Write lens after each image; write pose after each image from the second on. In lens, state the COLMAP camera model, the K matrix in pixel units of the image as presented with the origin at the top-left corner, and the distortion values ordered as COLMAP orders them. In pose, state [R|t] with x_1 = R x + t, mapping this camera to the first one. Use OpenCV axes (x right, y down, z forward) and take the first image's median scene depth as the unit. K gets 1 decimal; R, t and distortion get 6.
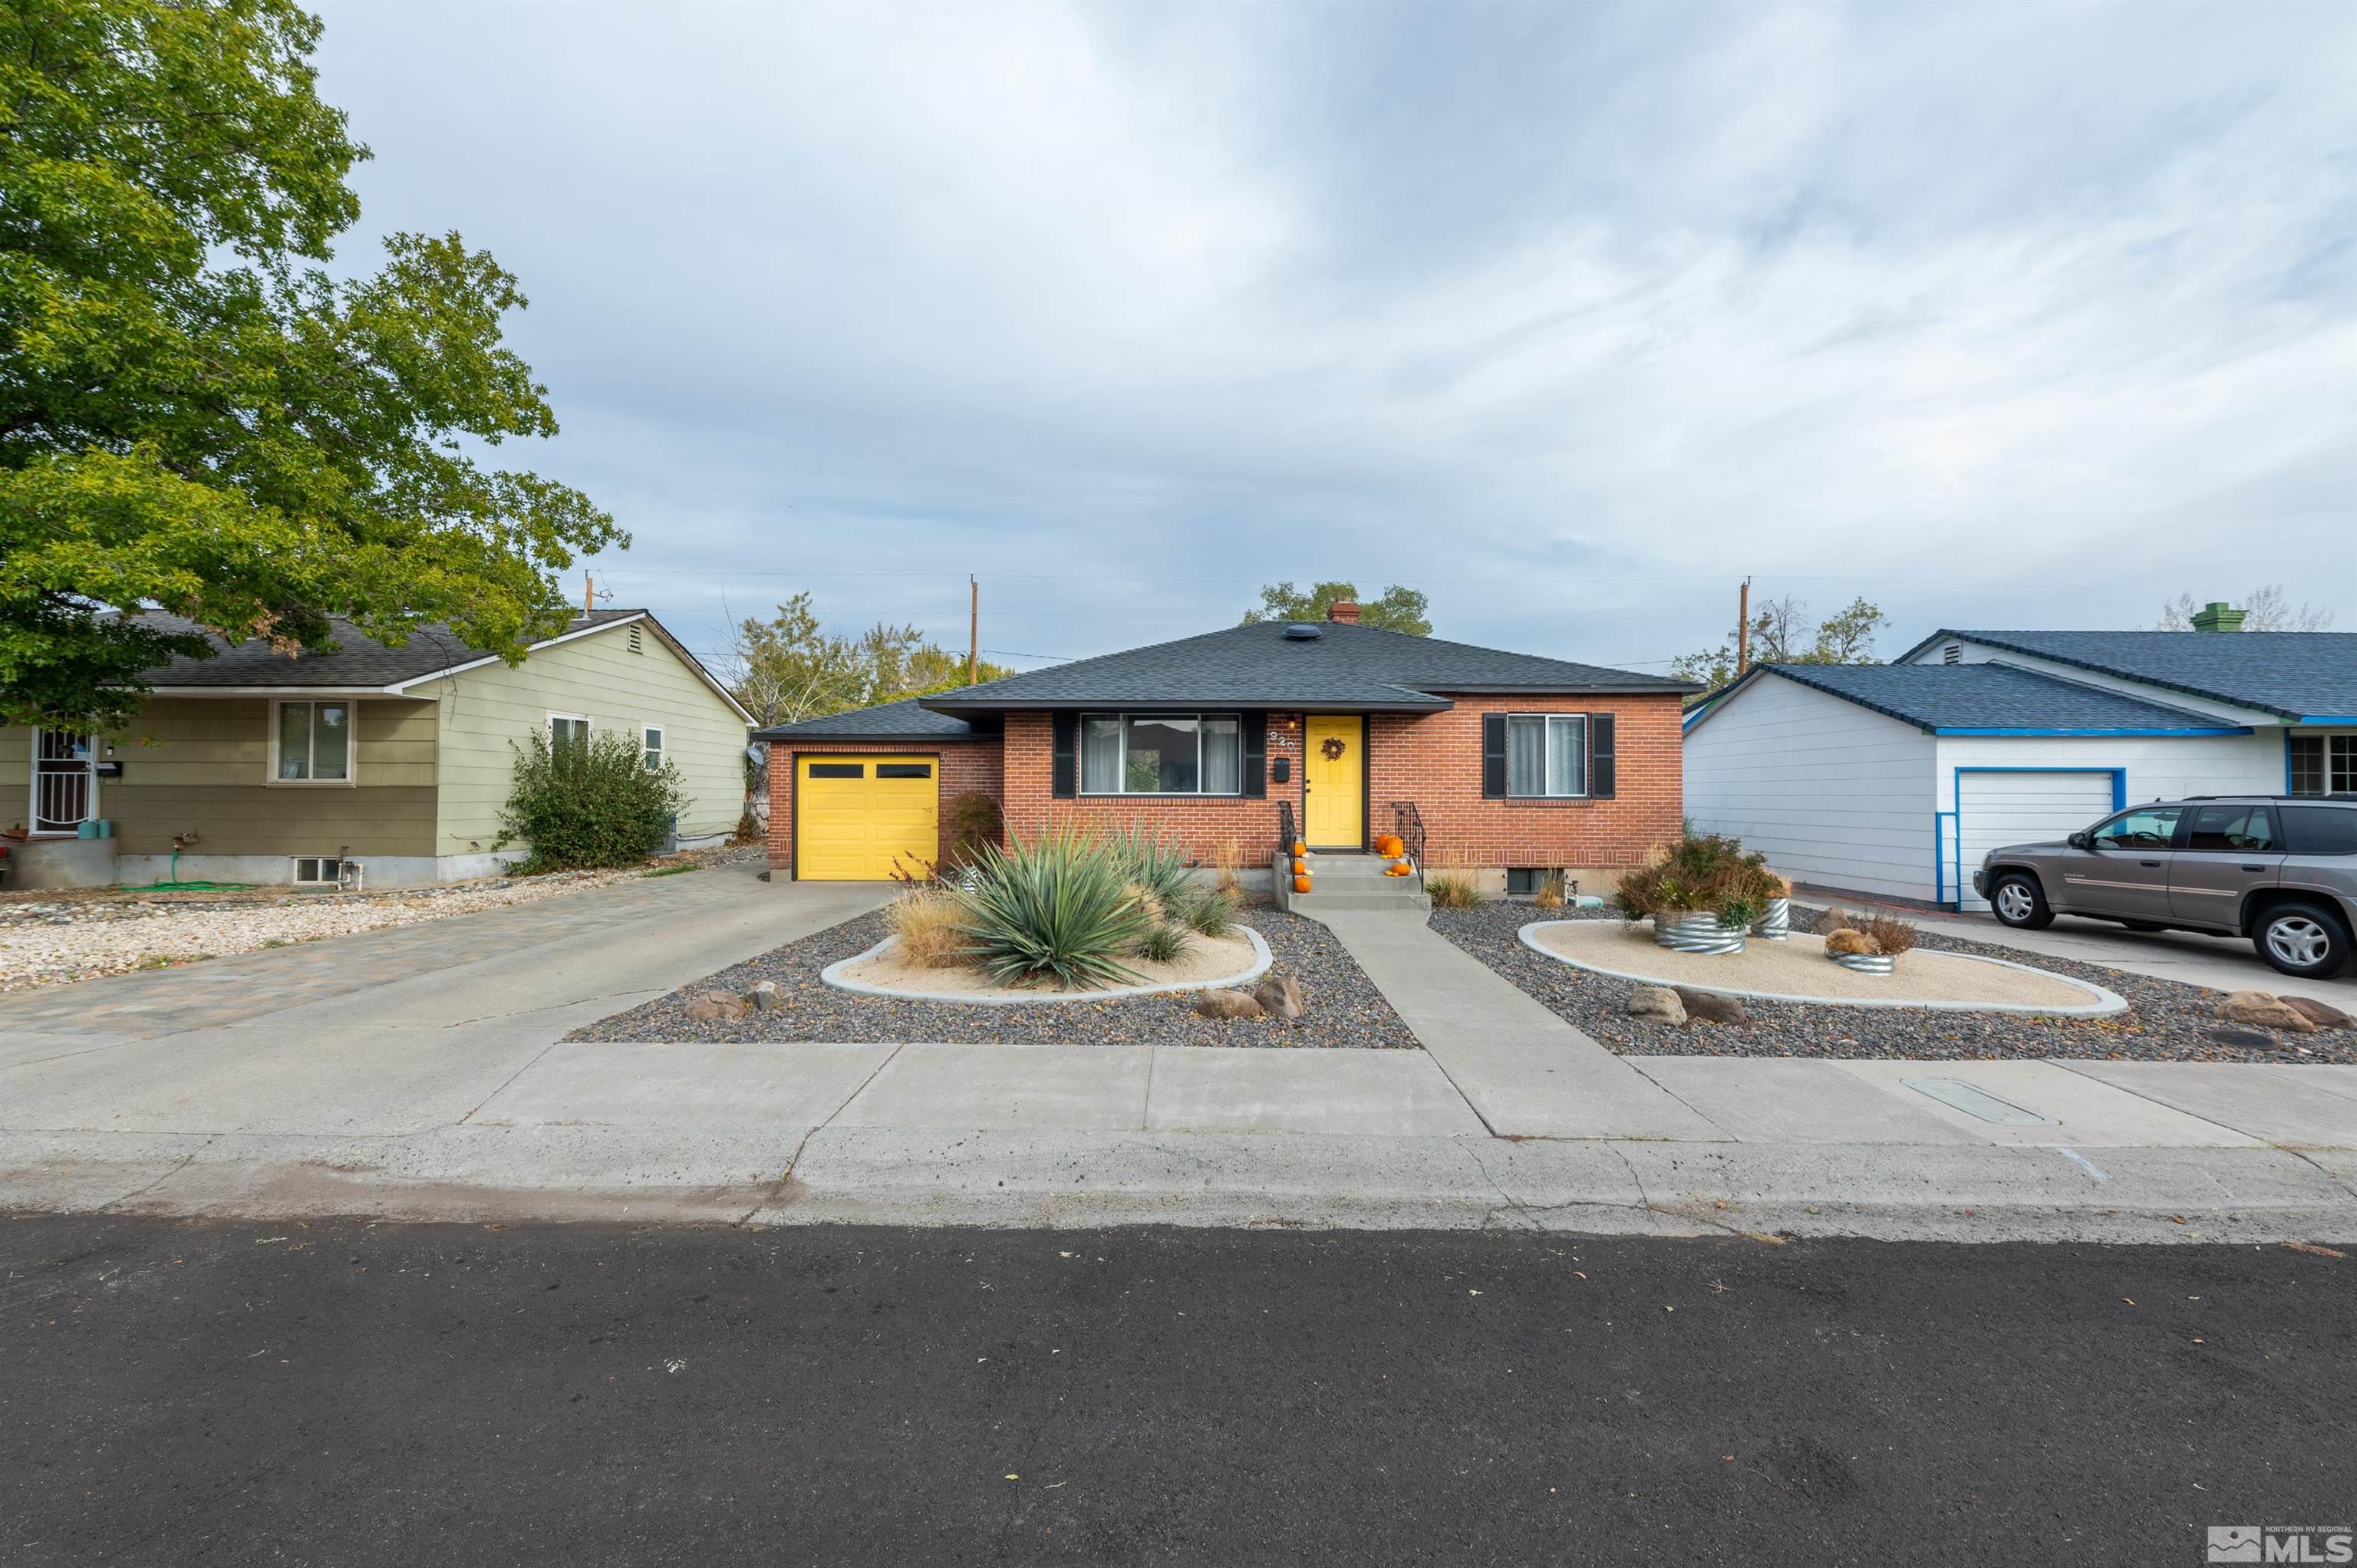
lens RADIAL K [[814.6, 0, 1184.6], [0, 814.6, 787.2], [0, 0, 1]] dist [-0.001083, -0.000510]
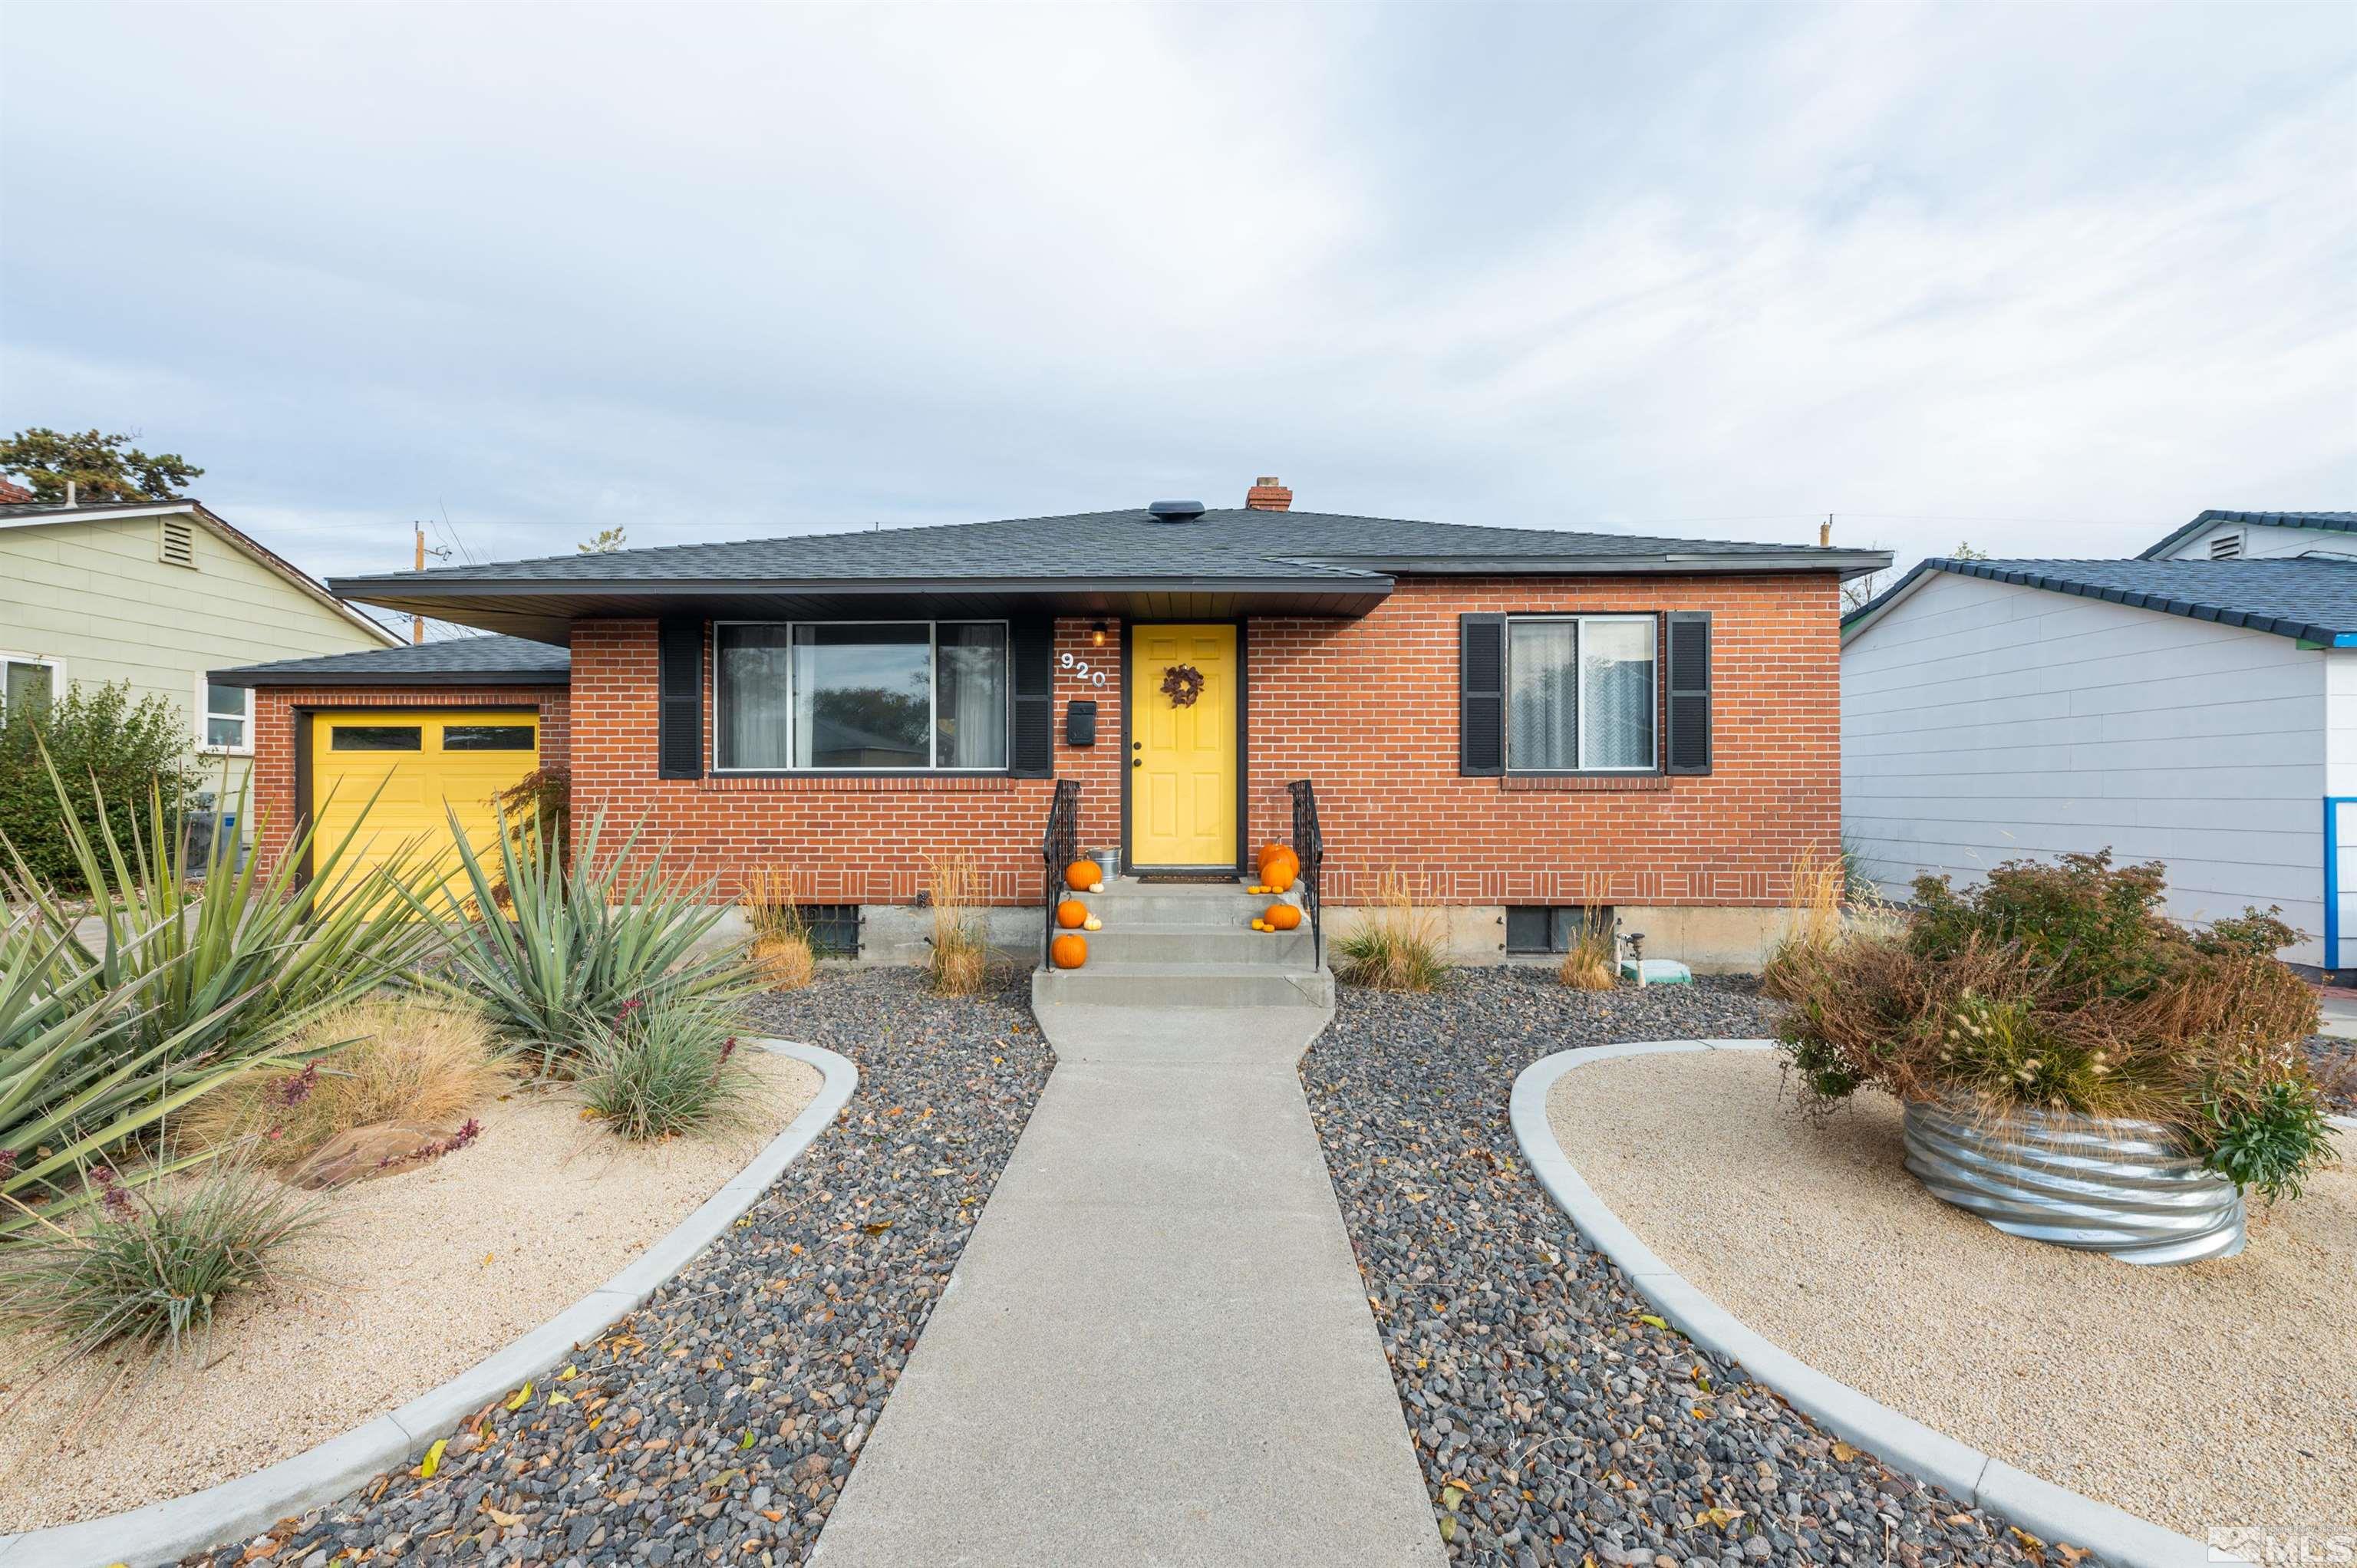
lens RADIAL K [[854.0, 0, 1176.3], [0, 854.0, 791.2], [0, 0, 1]] dist [0.009700, -0.005100]
pose [[0.999798, -0.004984, -0.019481, 0.190076], [0.005140, 0.999955, 0.007992, 0.018837], [0.019440, -0.008090, 0.999778, 0.433040]]
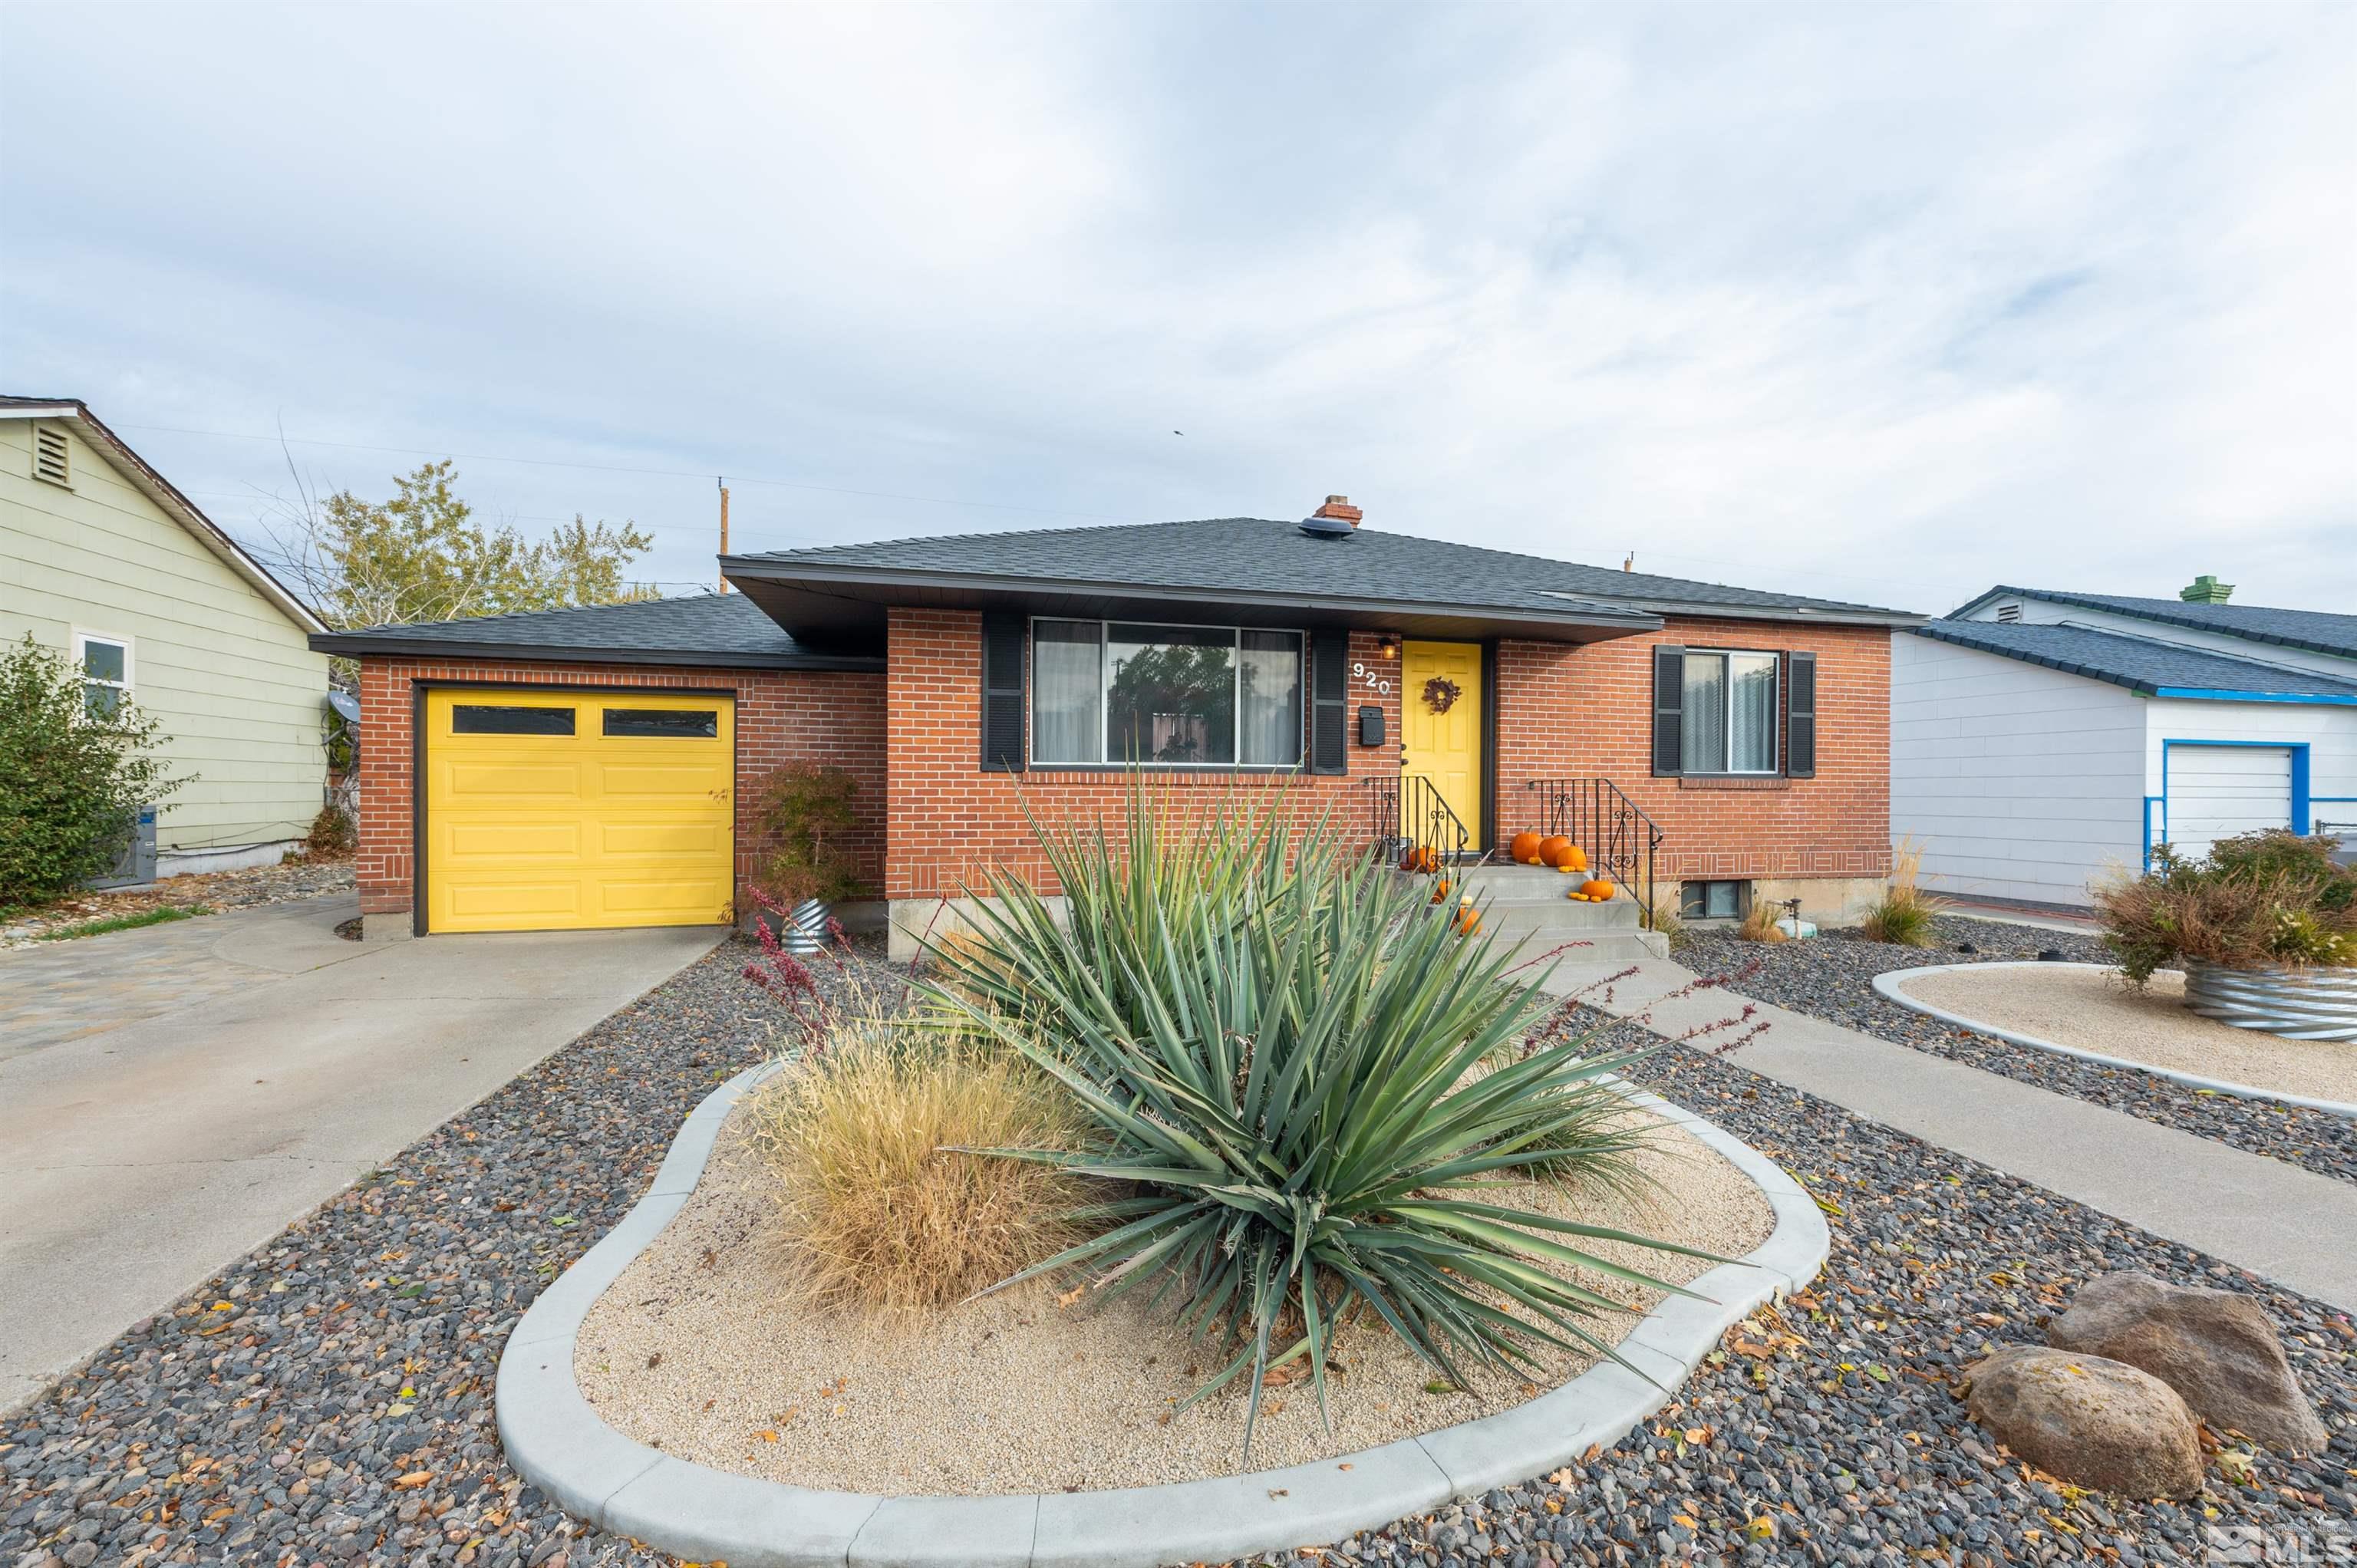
lens RADIAL K [[901.4, 0, 1186.0], [0, 901.4, 789.6], [0, 0, 1]] dist [0.019239, -0.009746]
pose [[0.970354, 0.001673, 0.241683, -0.173317], [-0.004028, 0.999949, 0.009249, 0.019430], [-0.241655, -0.009948, 0.970311, 0.380238]]
